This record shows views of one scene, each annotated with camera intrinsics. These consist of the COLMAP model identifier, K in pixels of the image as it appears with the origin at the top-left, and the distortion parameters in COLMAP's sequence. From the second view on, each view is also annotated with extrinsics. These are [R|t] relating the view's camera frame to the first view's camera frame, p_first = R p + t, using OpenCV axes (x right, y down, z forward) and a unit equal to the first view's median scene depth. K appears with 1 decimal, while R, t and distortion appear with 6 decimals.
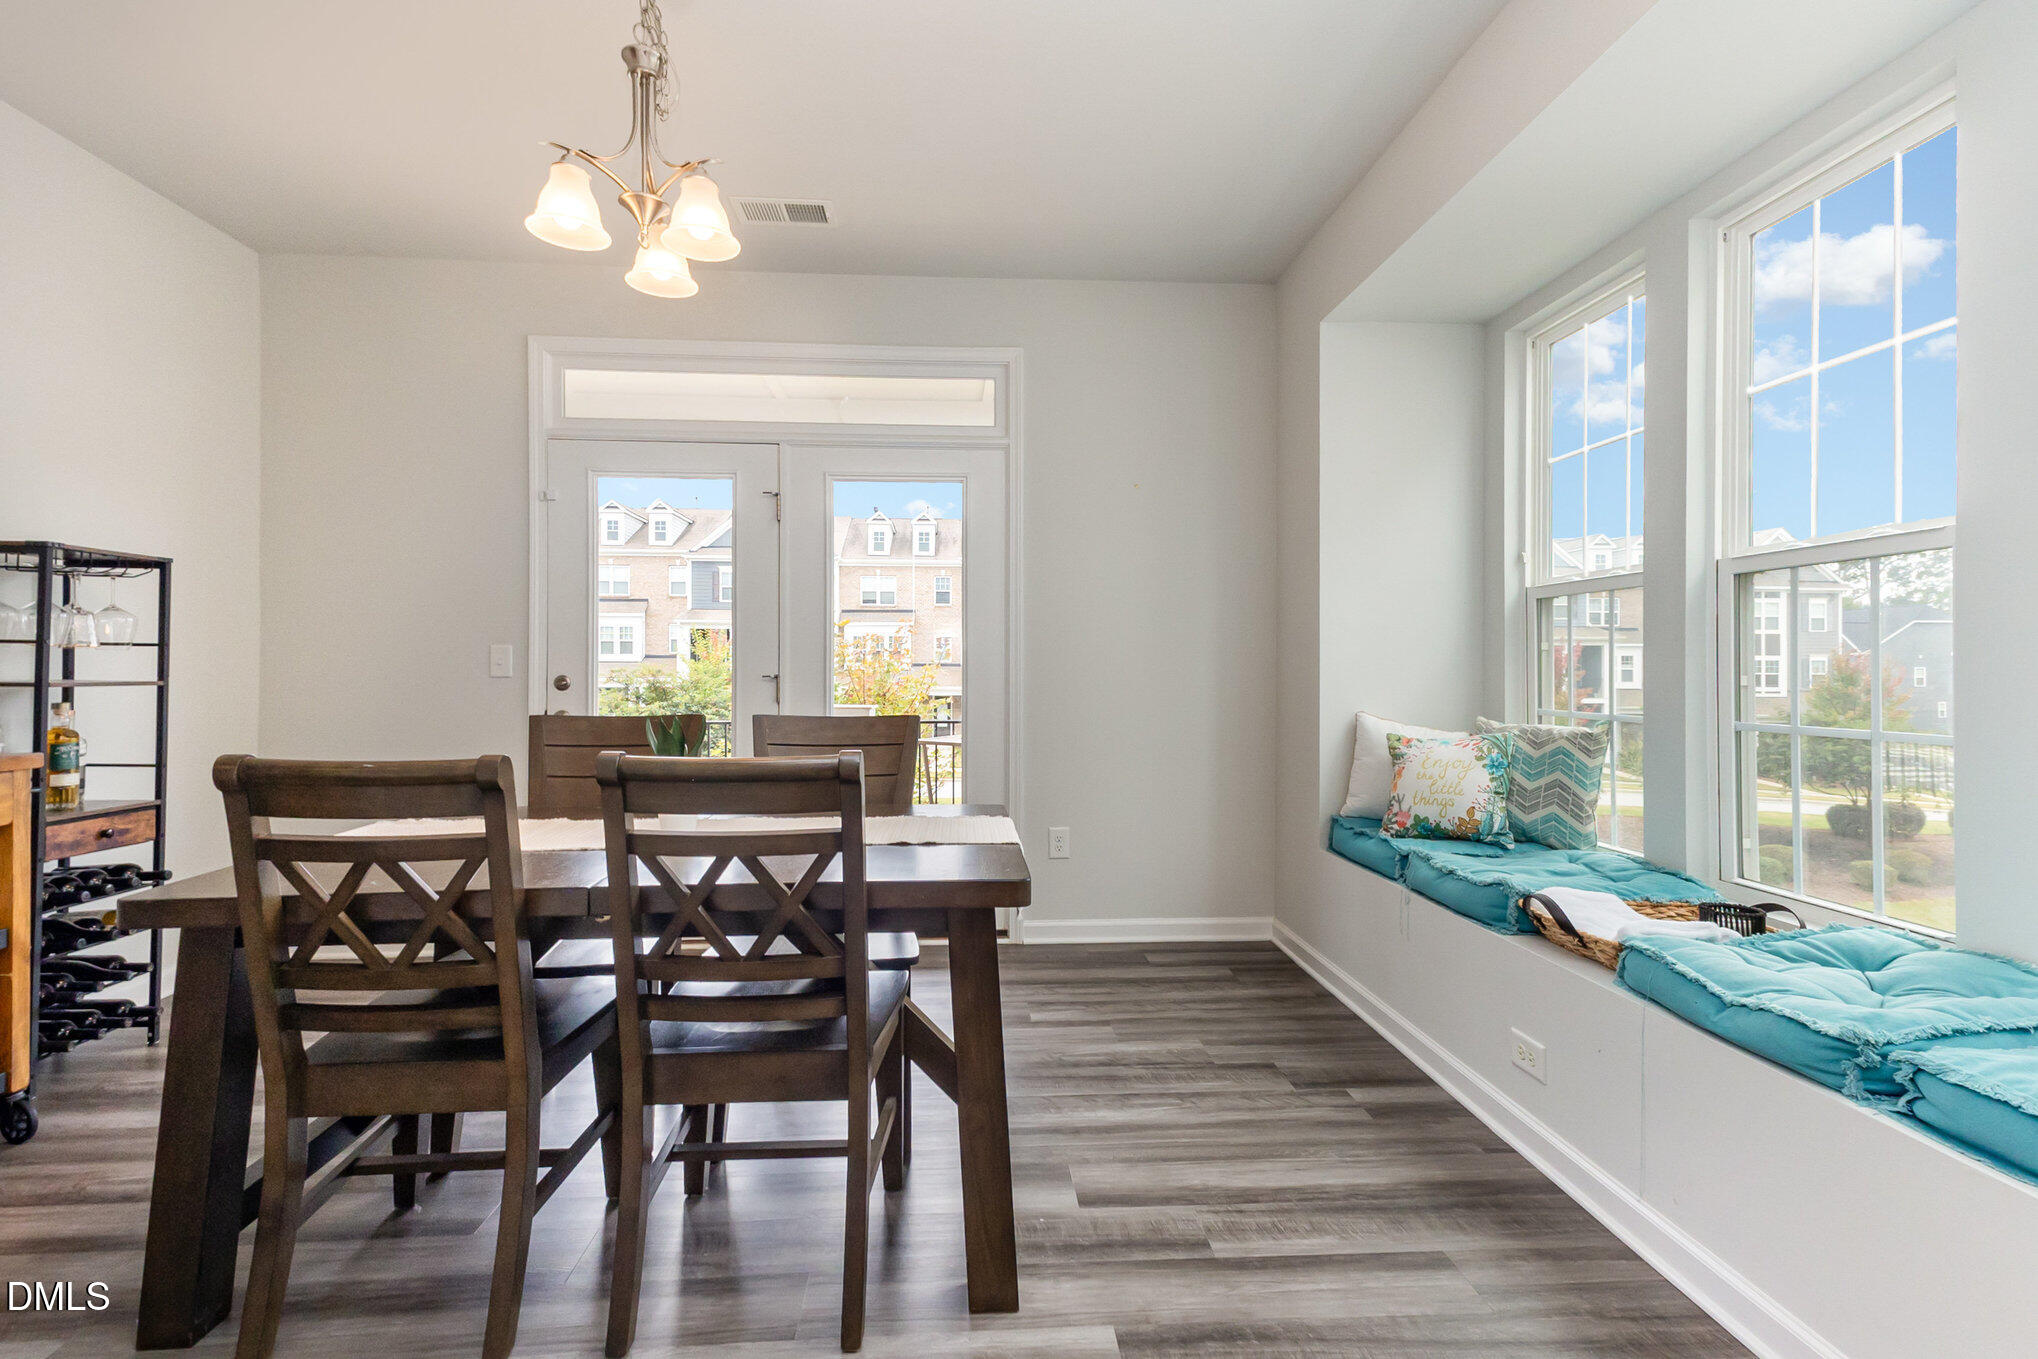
lens RADIAL K [[935.5, 0, 1021.5], [0, 935.5, 662.4], [0, 0, 1]] dist [0.037755, -0.012356]
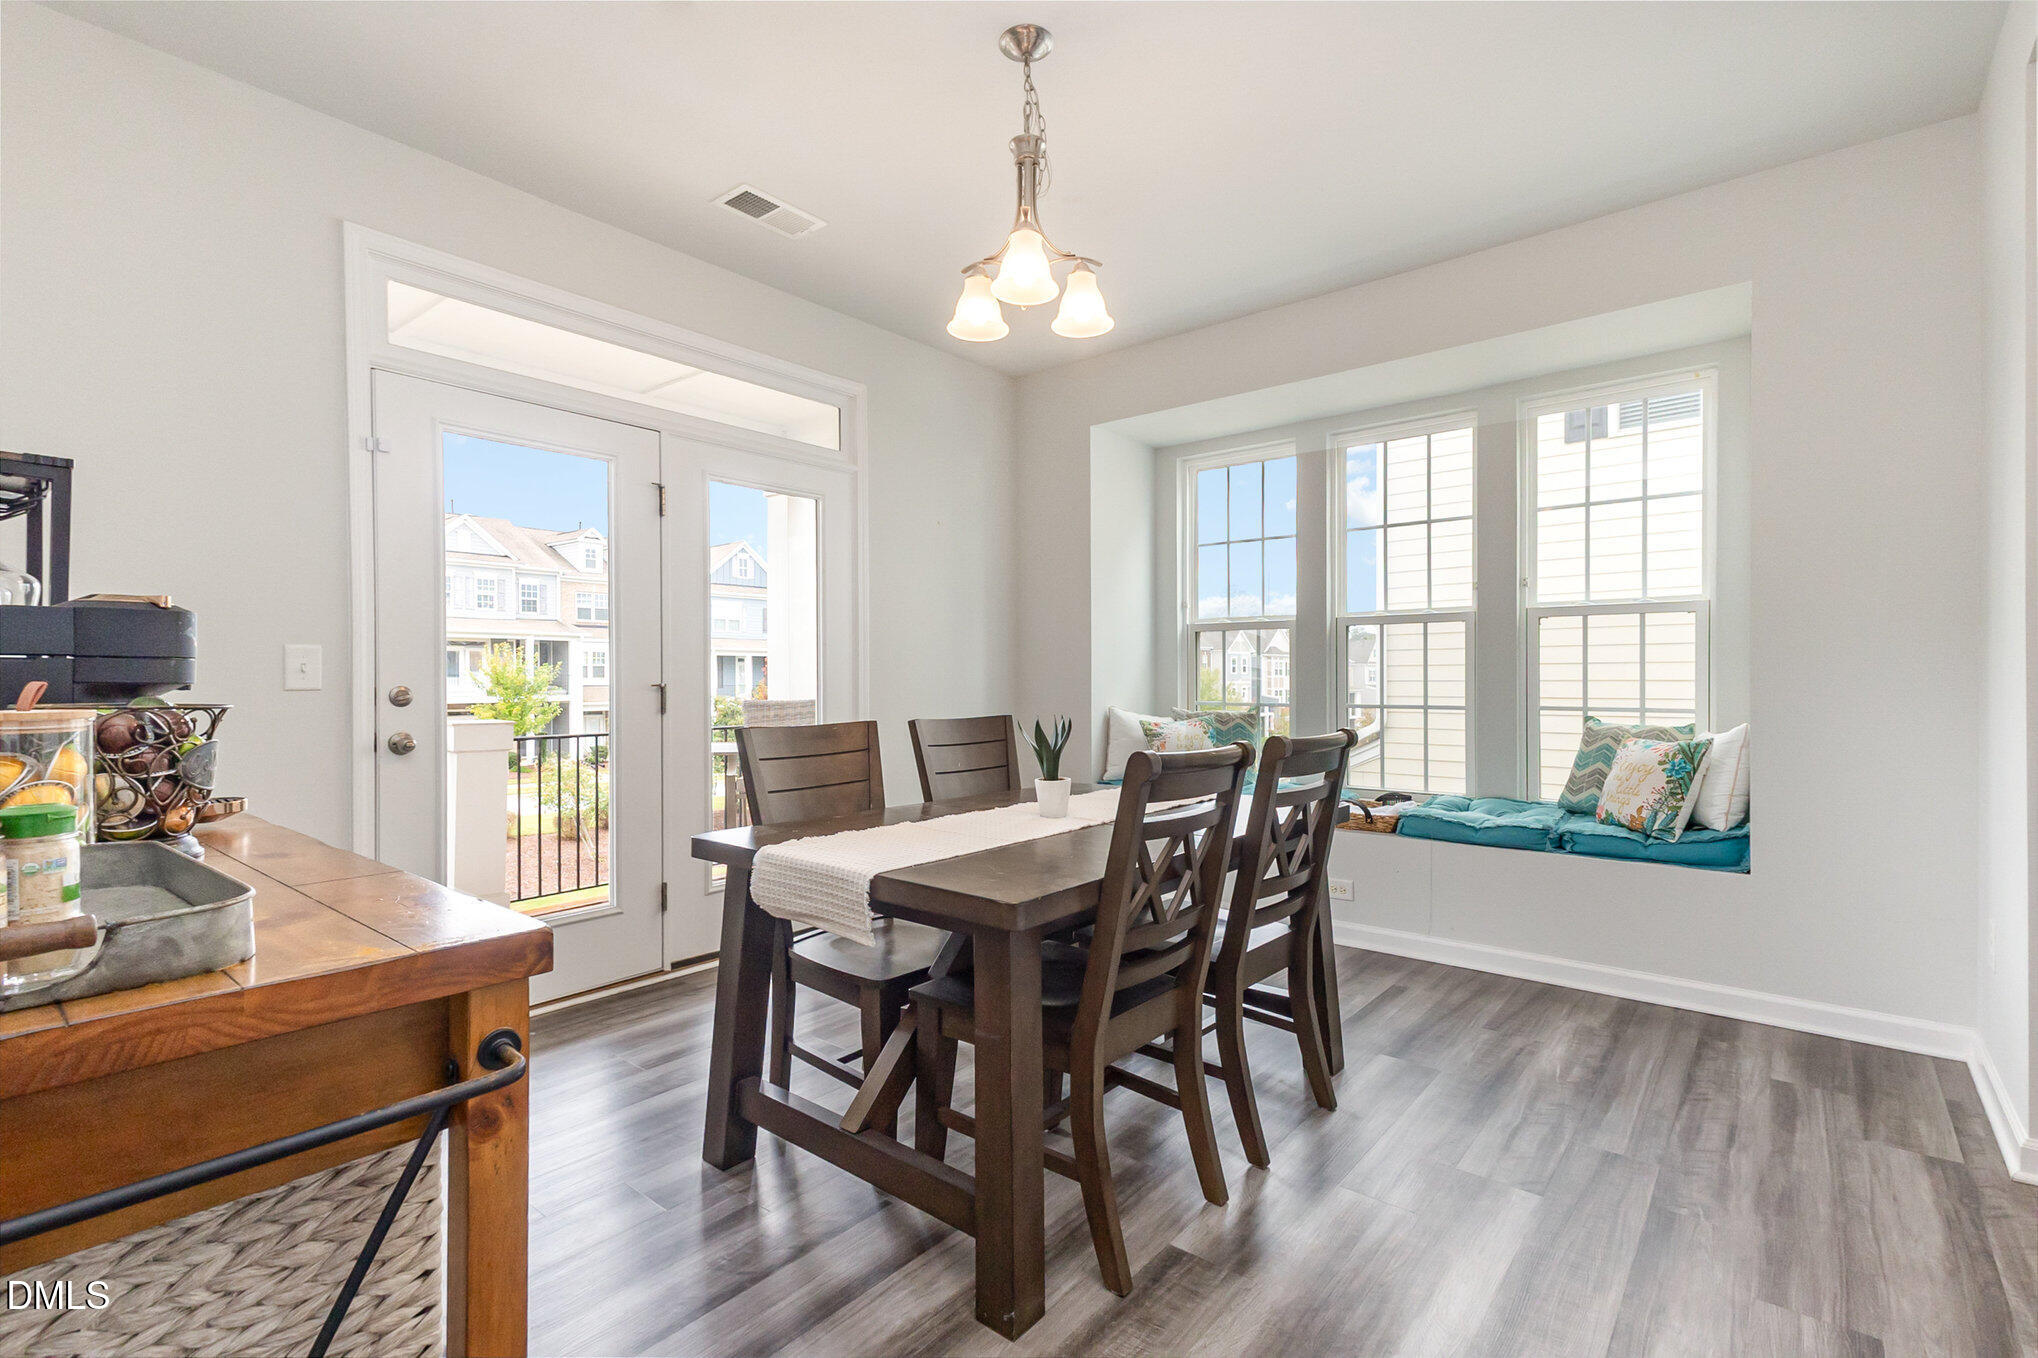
lens RADIAL K [[935.5, 0, 1021.5], [0, 935.5, 661.9], [0, 0, 1]] dist [0.037755, -0.012356]
pose [[0.687299, 0.008216, 0.726328, -0.779958], [-0.004777, 0.999966, -0.006791, -0.004523], [-0.726359, 0.001197, 0.687315, 0.130360]]
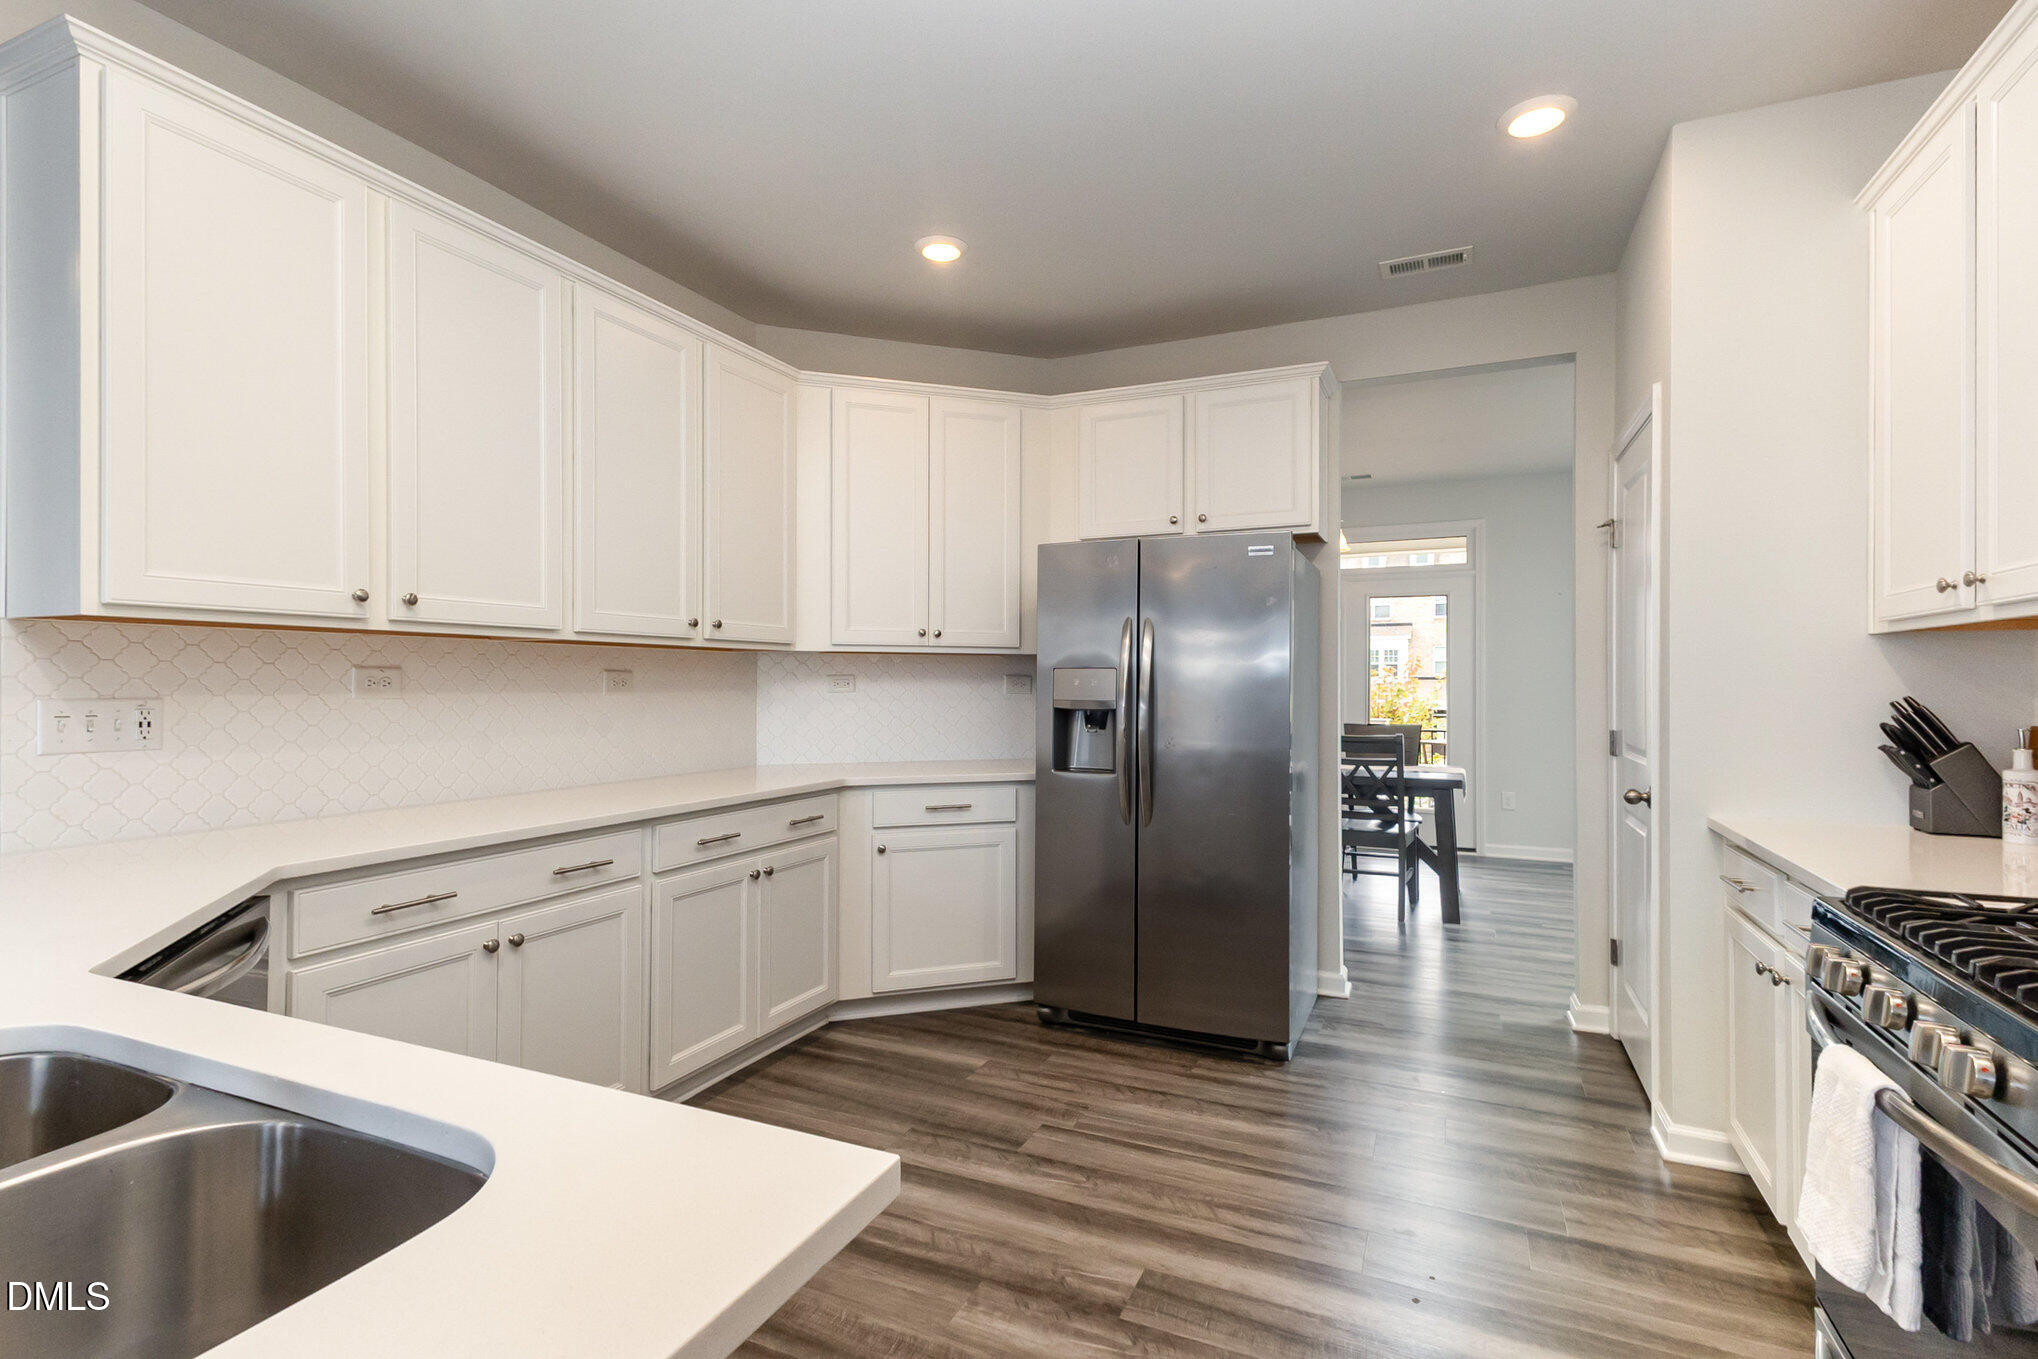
lens RADIAL K [[961.2, 0, 1020.5], [0, 961.2, 685.1], [0, 0, 1]] dist [0.037810, 0.000133]
pose [[0.879859, -0.000982, -0.475234, 0.118317], [0.005742, 0.999947, 0.008566, -0.051008], [0.475200, -0.010266, 0.879818, -1.200957]]
